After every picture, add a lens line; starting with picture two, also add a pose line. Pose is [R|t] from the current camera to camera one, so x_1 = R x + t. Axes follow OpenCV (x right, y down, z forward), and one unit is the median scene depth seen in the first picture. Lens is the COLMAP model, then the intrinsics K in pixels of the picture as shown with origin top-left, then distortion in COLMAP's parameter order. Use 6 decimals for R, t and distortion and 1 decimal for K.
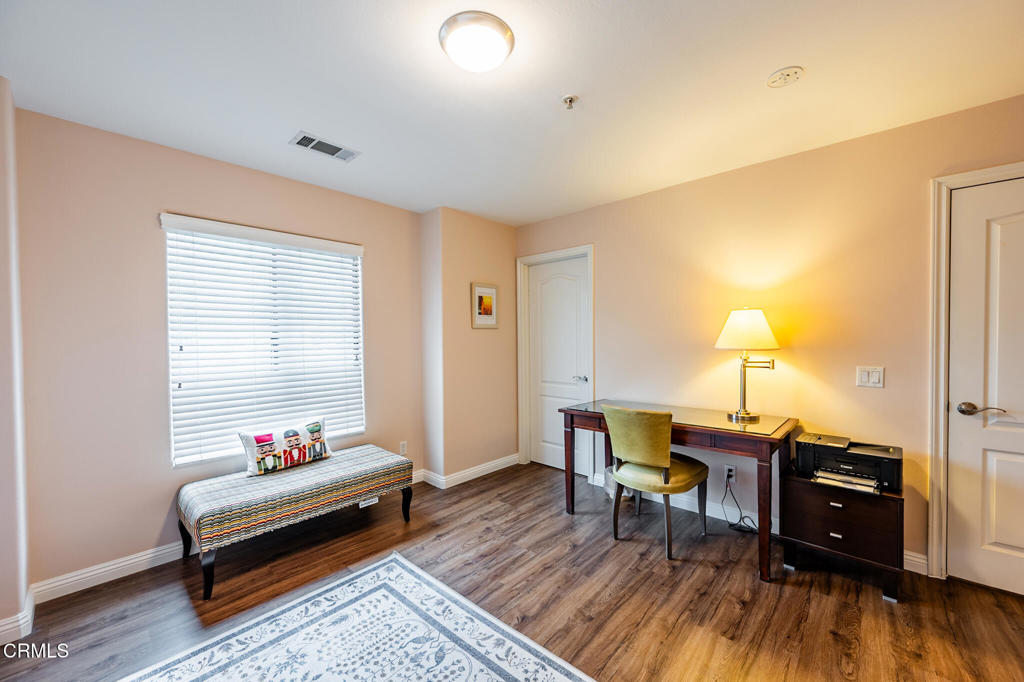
lens RADIAL K [[401.9, 0, 515.4], [0, 401.9, 344.0], [0, 0, 1]] dist [0.001215, -0.000170]
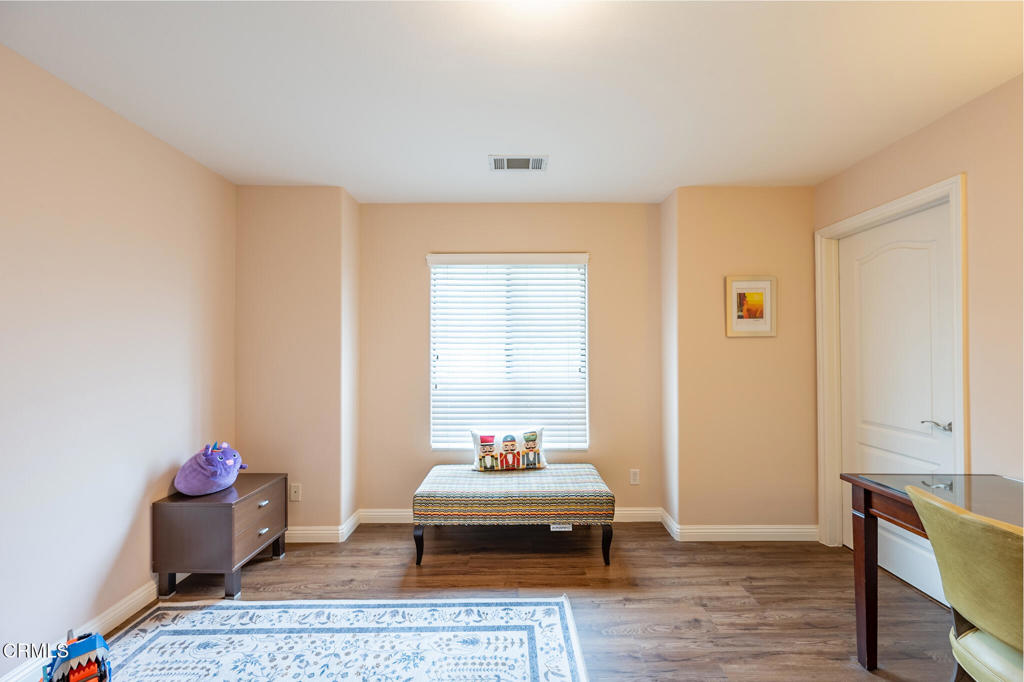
lens RADIAL K [[401.9, 0, 515.4], [0, 401.9, 344.0], [0, 0, 1]] dist [0.001215, -0.000170]
pose [[0.676302, -0.003696, -0.736615, 0.255819], [-0.014572, 0.999725, -0.018394, -0.010401], [0.736481, 0.023174, 0.676062, 0.296166]]
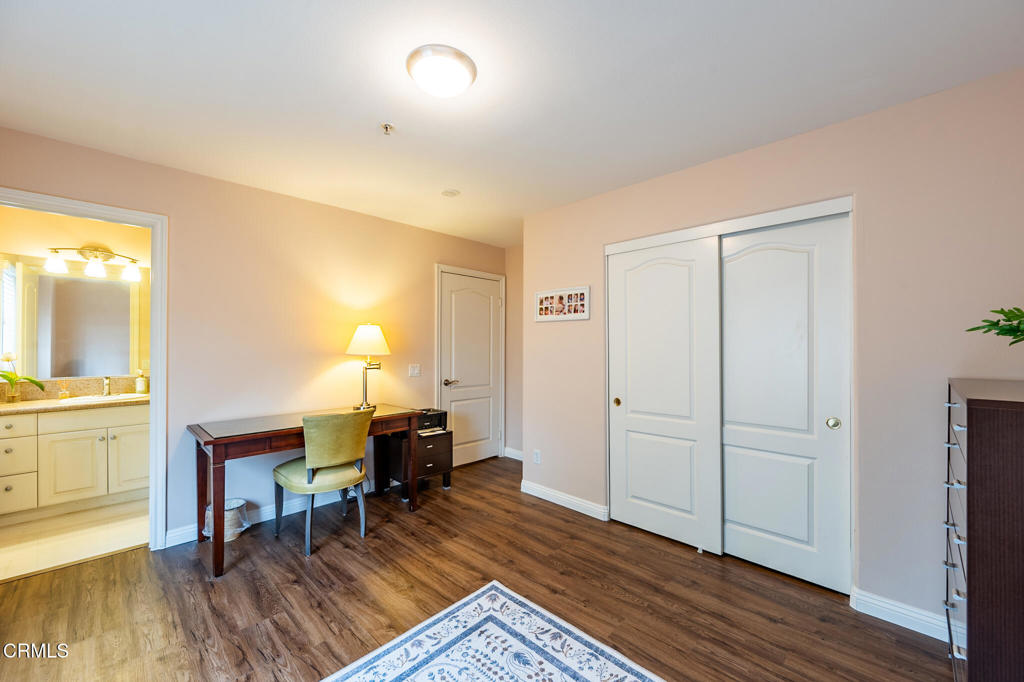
lens RADIAL K [[401.9, 0, 515.4], [0, 401.9, 344.0], [0, 0, 1]] dist [0.001215, -0.000170]
pose [[0.038483, 0.013505, 0.999168, -0.705309], [0.012168, 0.999828, -0.013983, 0.000792], [-0.999185, 0.012696, 0.038312, 0.469126]]
